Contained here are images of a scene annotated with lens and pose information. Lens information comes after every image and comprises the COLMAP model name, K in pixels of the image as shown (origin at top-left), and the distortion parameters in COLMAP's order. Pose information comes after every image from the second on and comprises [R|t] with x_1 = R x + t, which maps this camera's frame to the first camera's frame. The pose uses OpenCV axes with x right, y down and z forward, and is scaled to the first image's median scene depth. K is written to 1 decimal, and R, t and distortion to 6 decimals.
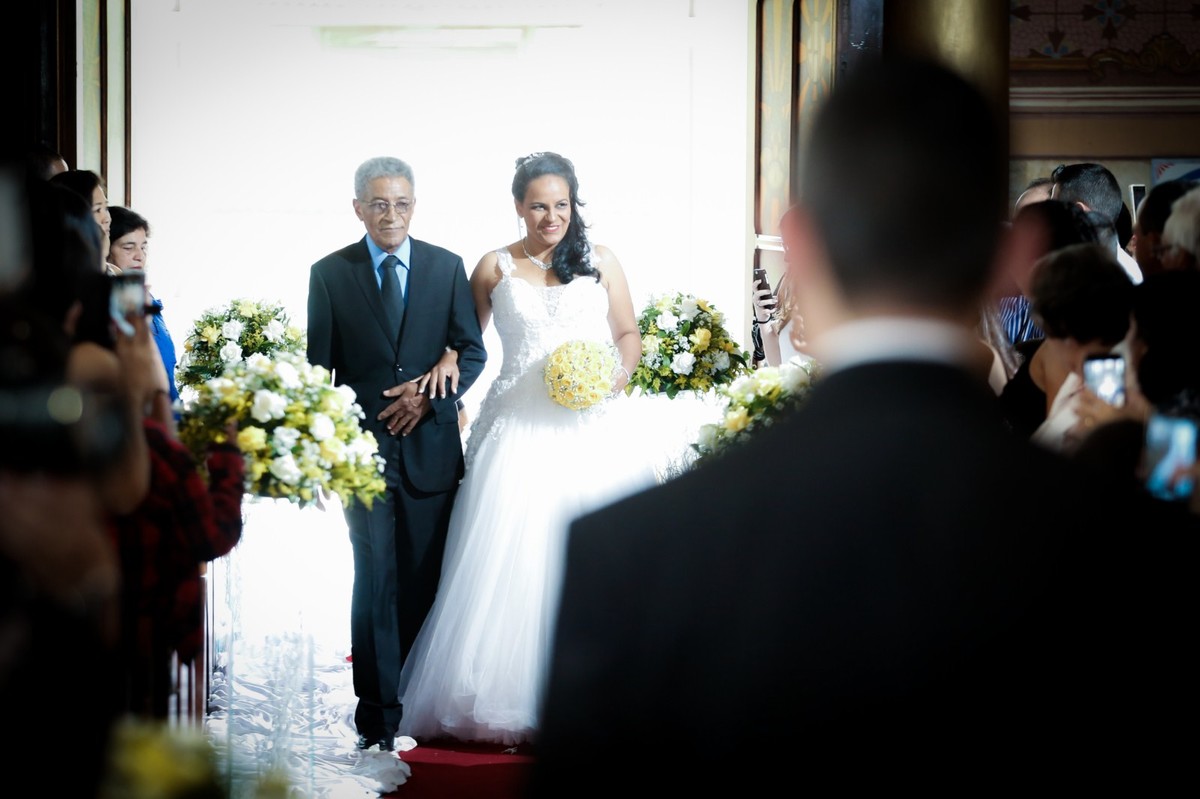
lens RADIAL K [[5276.5, 0, 604.2], [0, 5276.5, 399.0], [0, 0, 1]] dist [0.044116, 0.000000]
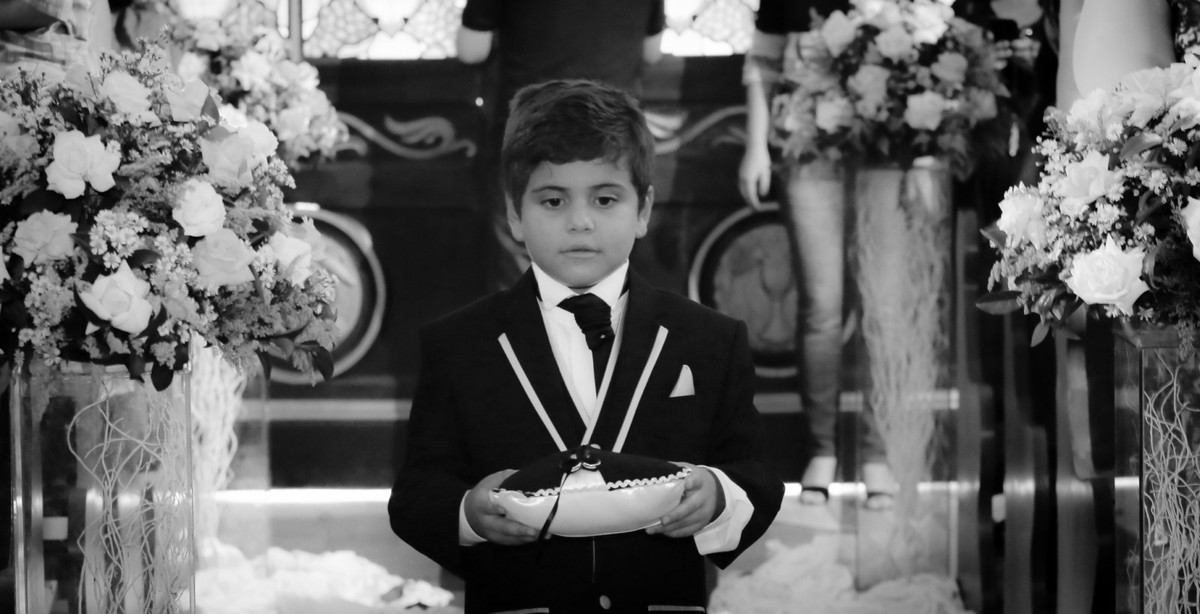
lens RADIAL K [[4363.4, 0, 602.5], [0, 4363.4, 304.6], [0, 0, 1]] dist [-0.160701, 0.000000]
pose [[0.999056, -0.018007, -0.039538, -0.003101], [0.018685, 0.999683, 0.016846, 0.007982], [0.039222, -0.017569, 0.999076, 0.616079]]
